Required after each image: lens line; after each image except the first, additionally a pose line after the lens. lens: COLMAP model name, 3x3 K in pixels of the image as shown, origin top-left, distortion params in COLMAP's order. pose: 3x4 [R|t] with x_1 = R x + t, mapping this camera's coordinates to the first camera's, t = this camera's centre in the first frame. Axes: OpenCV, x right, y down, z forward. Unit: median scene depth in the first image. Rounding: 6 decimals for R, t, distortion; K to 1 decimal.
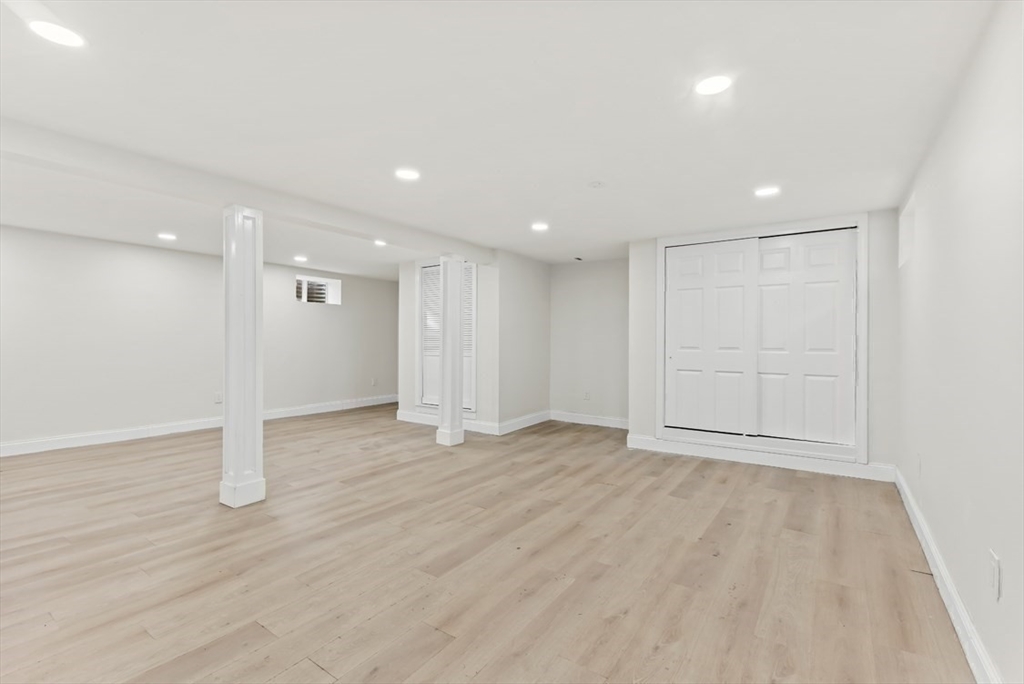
lens RADIAL K [[455.0, 0, 512.0], [0, 455.0, 342.0], [0, 0, 1]] dist [0.017725, 0.000293]
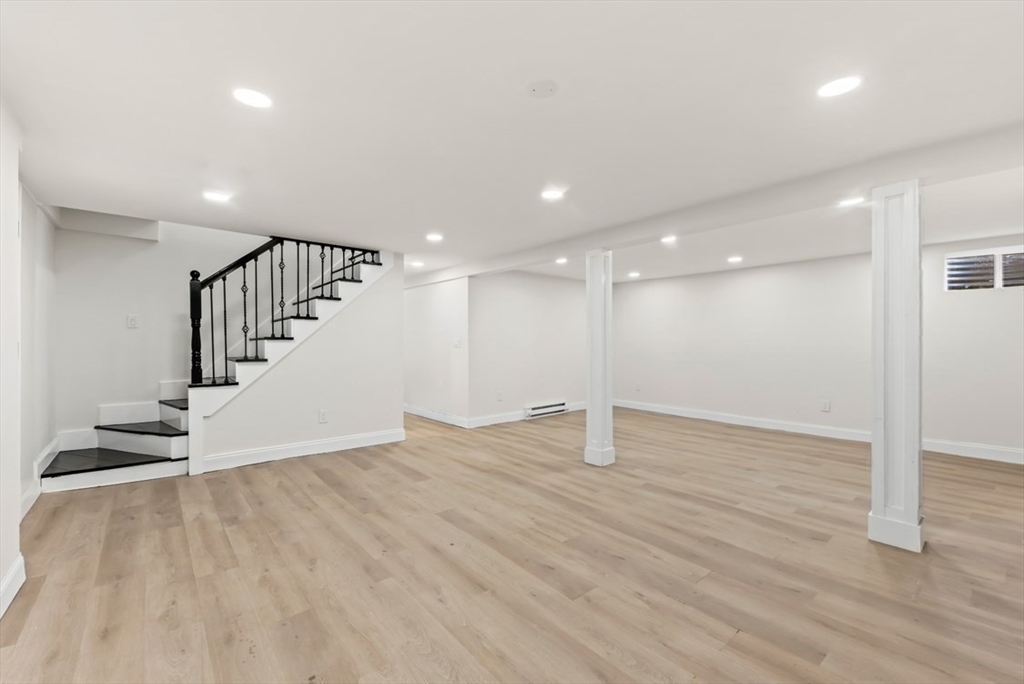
lens RADIAL K [[432.1, 0, 512.0], [0, 432.1, 342.0], [0, 0, 1]] dist [0.015007, -0.000746]
pose [[-0.260905, -0.004911, -0.965352, 0.826275], [-0.006327, 0.999974, -0.003377, -0.009002], [0.965344, 0.005227, -0.260930, 1.221067]]
